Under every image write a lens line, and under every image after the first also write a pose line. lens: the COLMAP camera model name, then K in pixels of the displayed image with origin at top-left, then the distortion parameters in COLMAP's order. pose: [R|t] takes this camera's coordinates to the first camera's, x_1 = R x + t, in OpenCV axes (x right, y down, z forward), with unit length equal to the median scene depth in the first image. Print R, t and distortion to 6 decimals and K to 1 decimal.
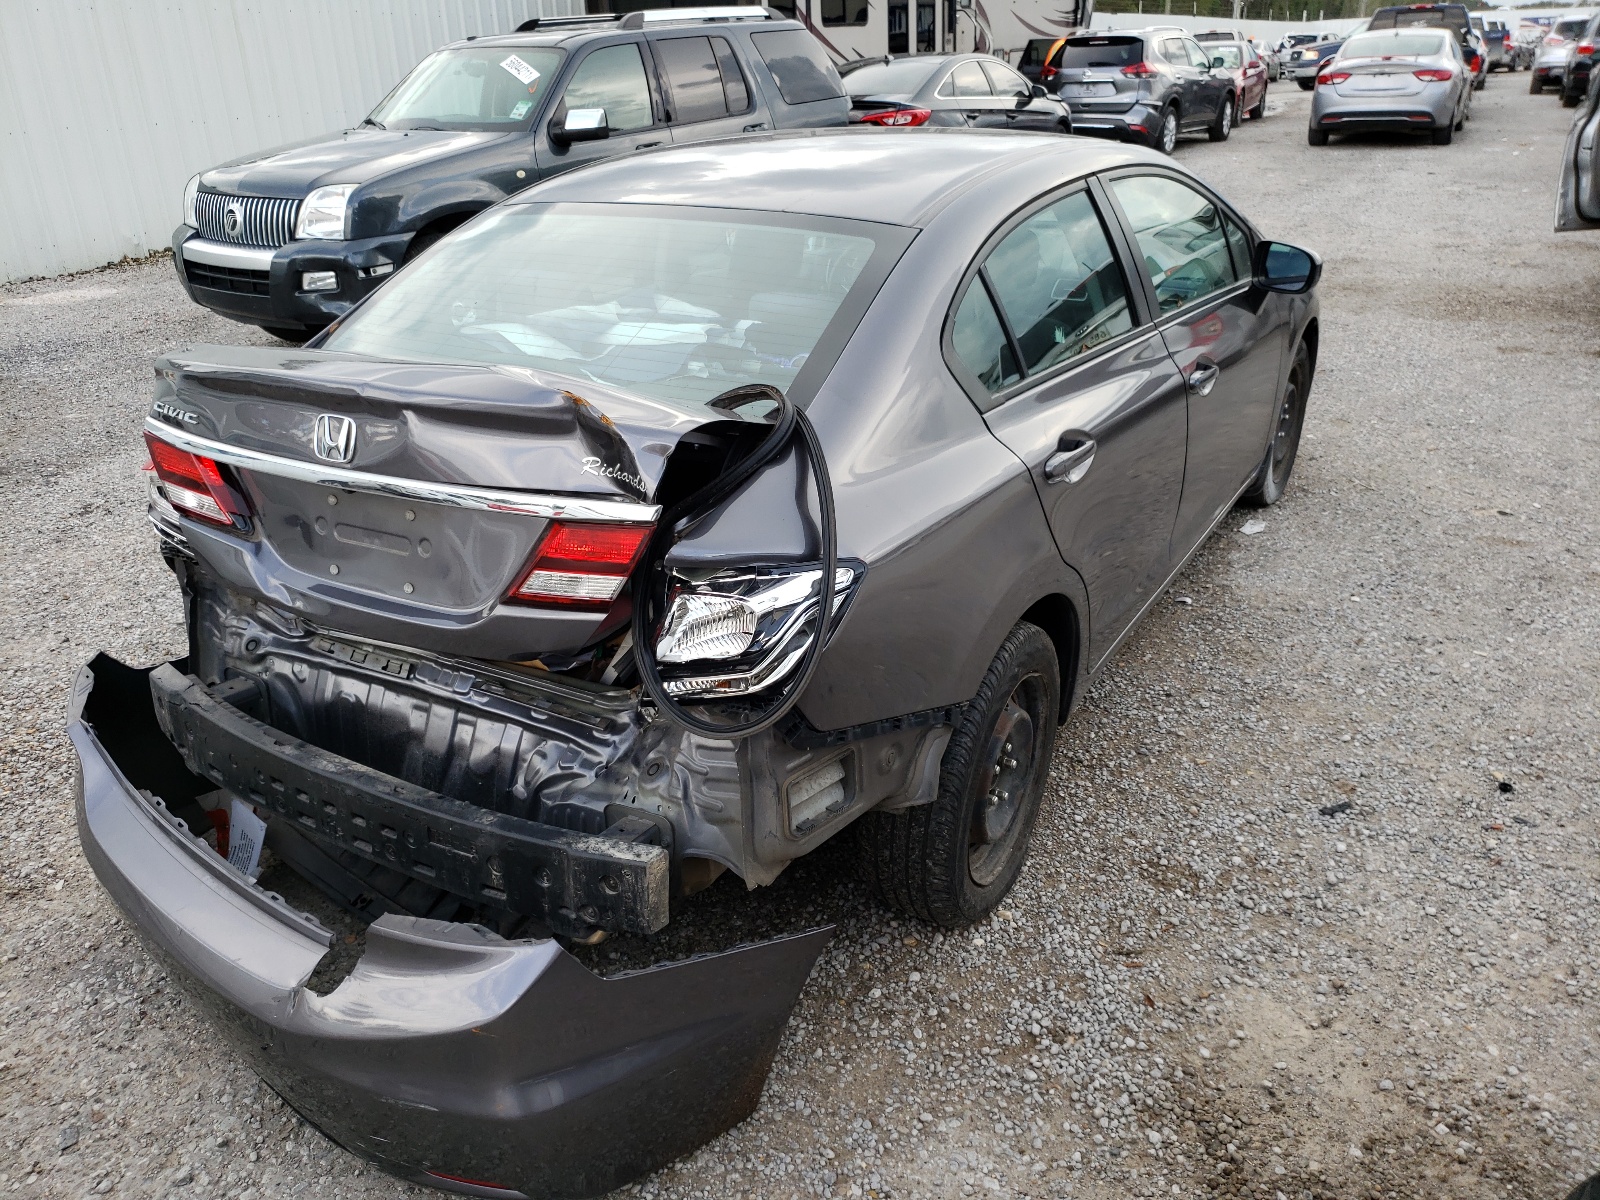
lens RADIAL K [[1334.8, 0, 791.0], [0, 1334.8, 601.2], [0, 0, 1]] dist [-0.036095, 0.085212]
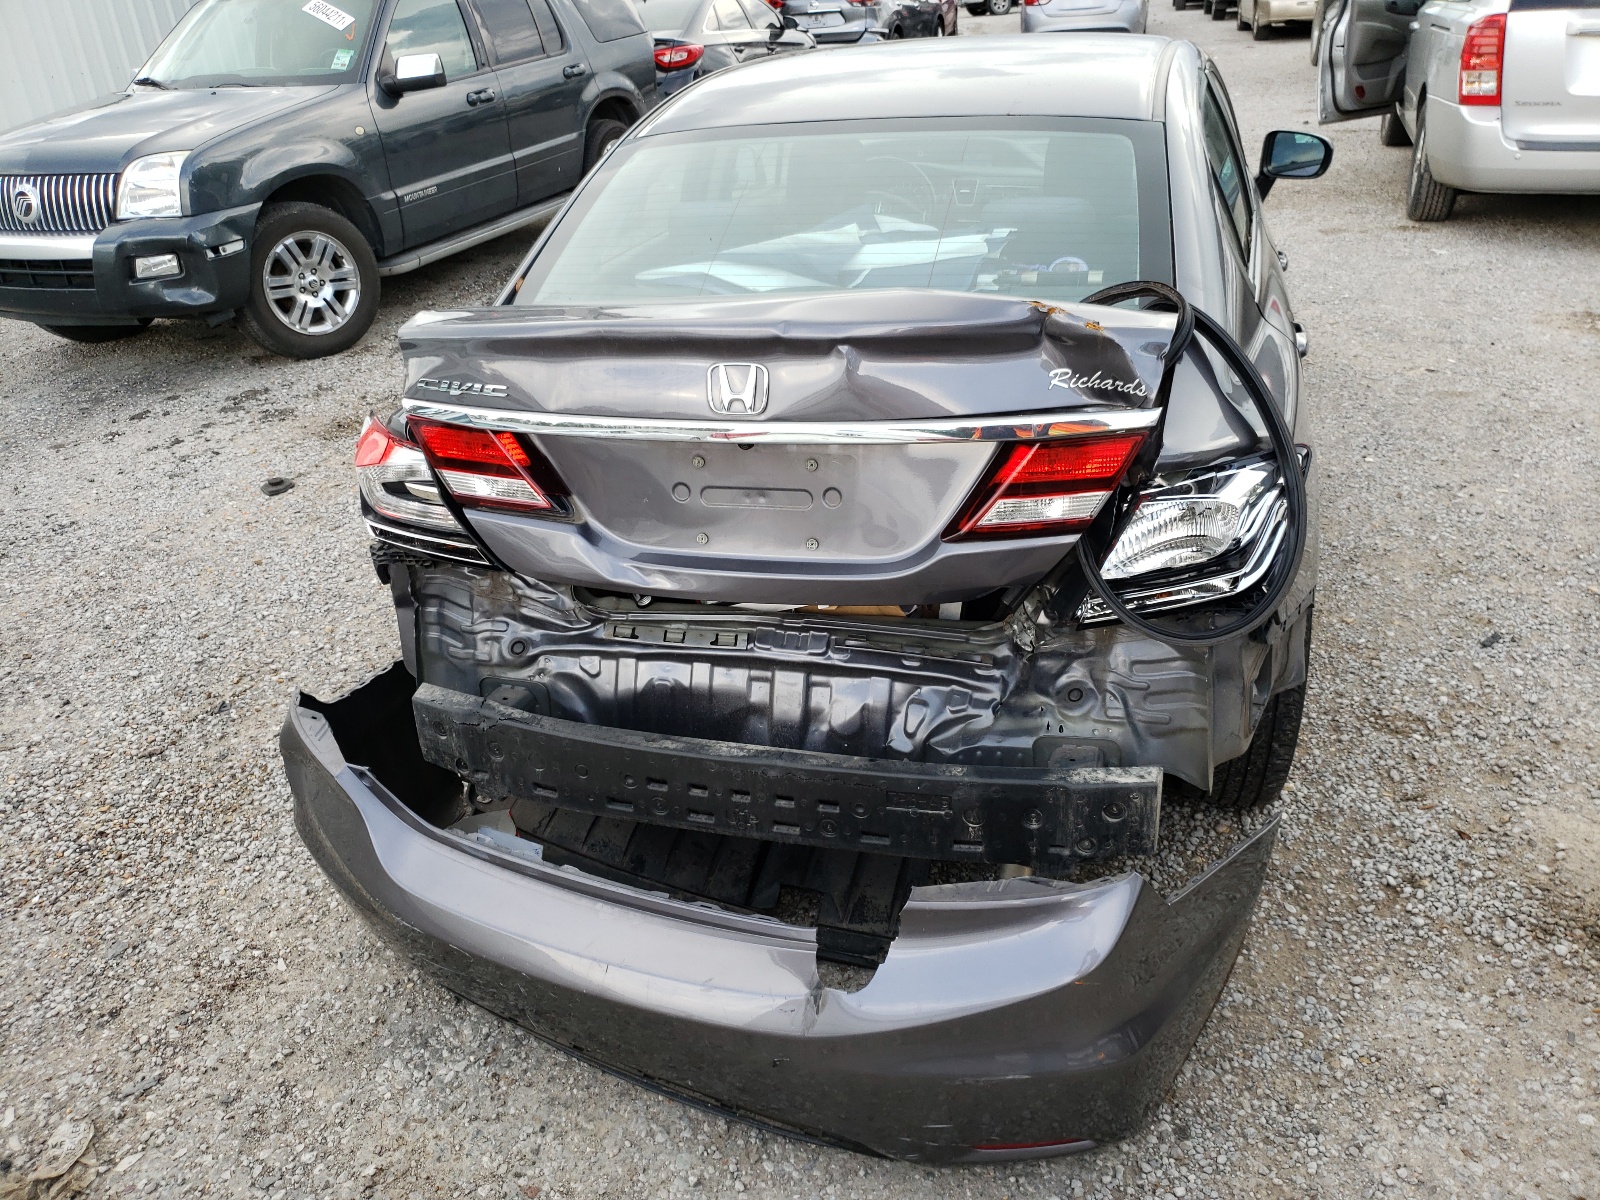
lens RADIAL K [[1334.8, 0, 791.0], [0, 1334.8, 601.2], [0, 0, 1]] dist [-0.036095, 0.085212]
pose [[0.956771, -0.152846, 0.247441, -0.474935], [0.144673, 0.988165, 0.050991, -0.017012], [-0.252306, -0.012989, 0.967560, 0.104446]]
